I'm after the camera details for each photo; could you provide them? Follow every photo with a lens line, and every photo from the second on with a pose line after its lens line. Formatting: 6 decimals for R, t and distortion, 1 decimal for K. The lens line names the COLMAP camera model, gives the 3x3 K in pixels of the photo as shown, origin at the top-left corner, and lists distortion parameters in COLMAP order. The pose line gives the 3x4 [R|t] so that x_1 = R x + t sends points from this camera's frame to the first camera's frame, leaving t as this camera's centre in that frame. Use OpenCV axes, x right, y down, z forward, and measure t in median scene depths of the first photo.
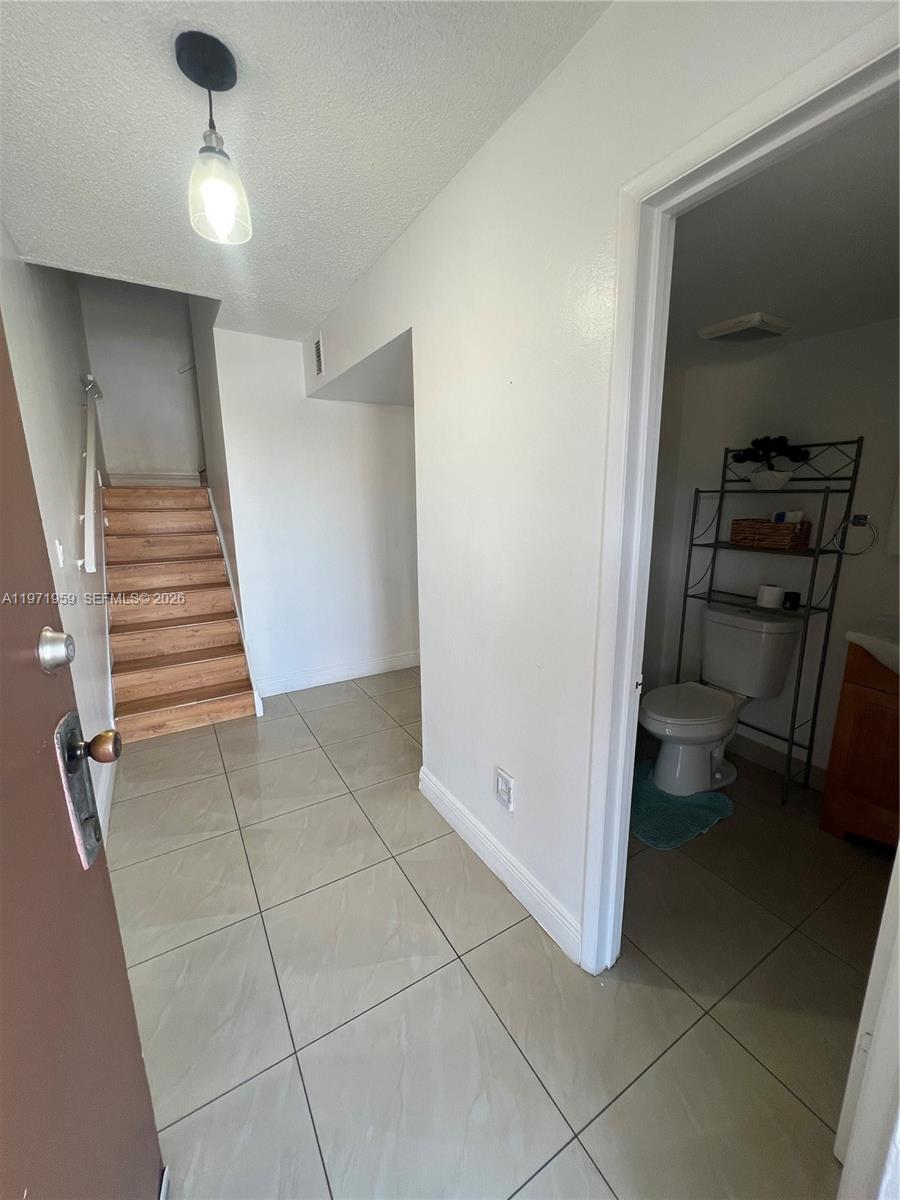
lens RADIAL K [[481.2, 0, 447.4], [0, 481.2, 594.4], [0, 0, 1]] dist [-0.003345, 0.000476]
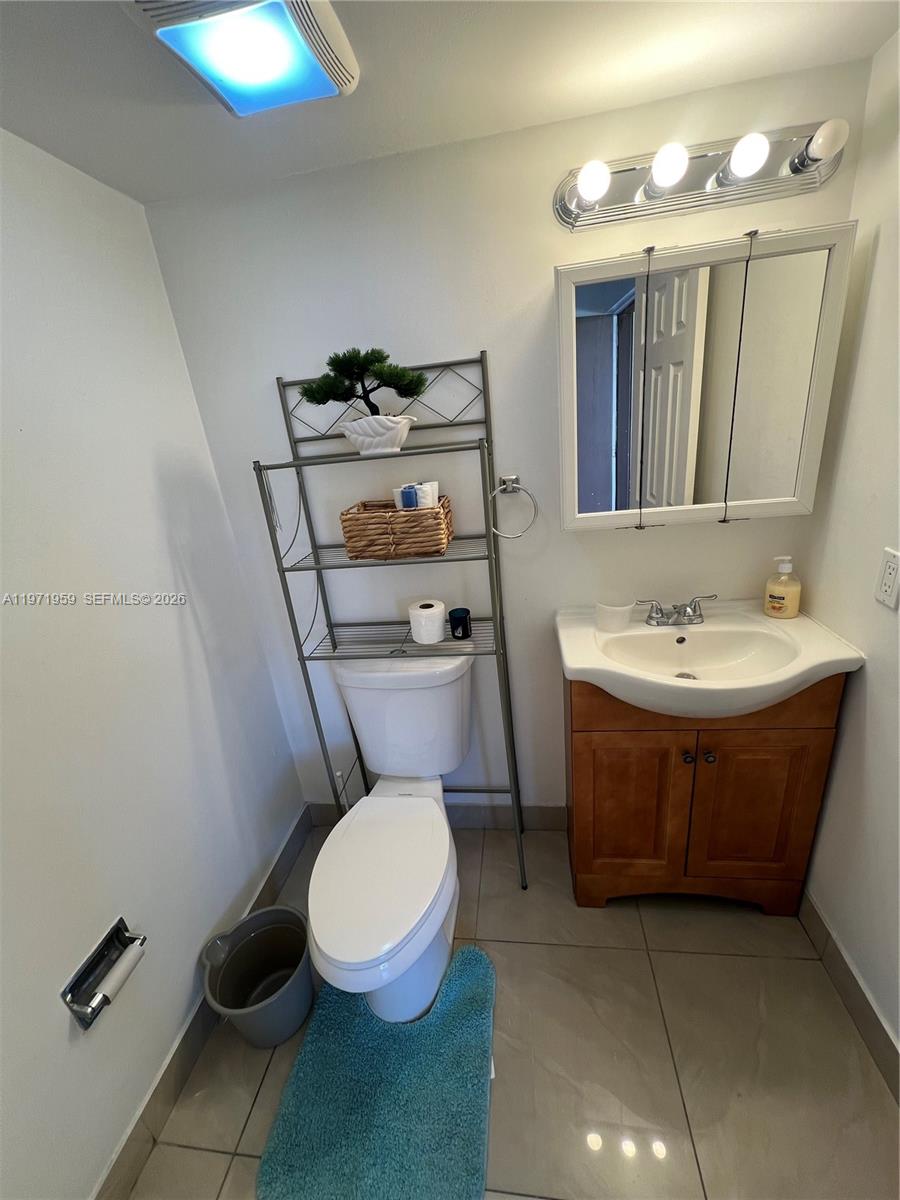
lens RADIAL K [[481.2, 0, 453.9], [0, 481.2, 593.1], [0, 0, 1]] dist [-0.003345, 0.000476]
pose [[0.587638, -0.325051, 0.740961, 0.039702], [0.259796, 0.943068, 0.207676, -0.024818], [-0.766282, 0.070461, 0.638629, 0.093454]]
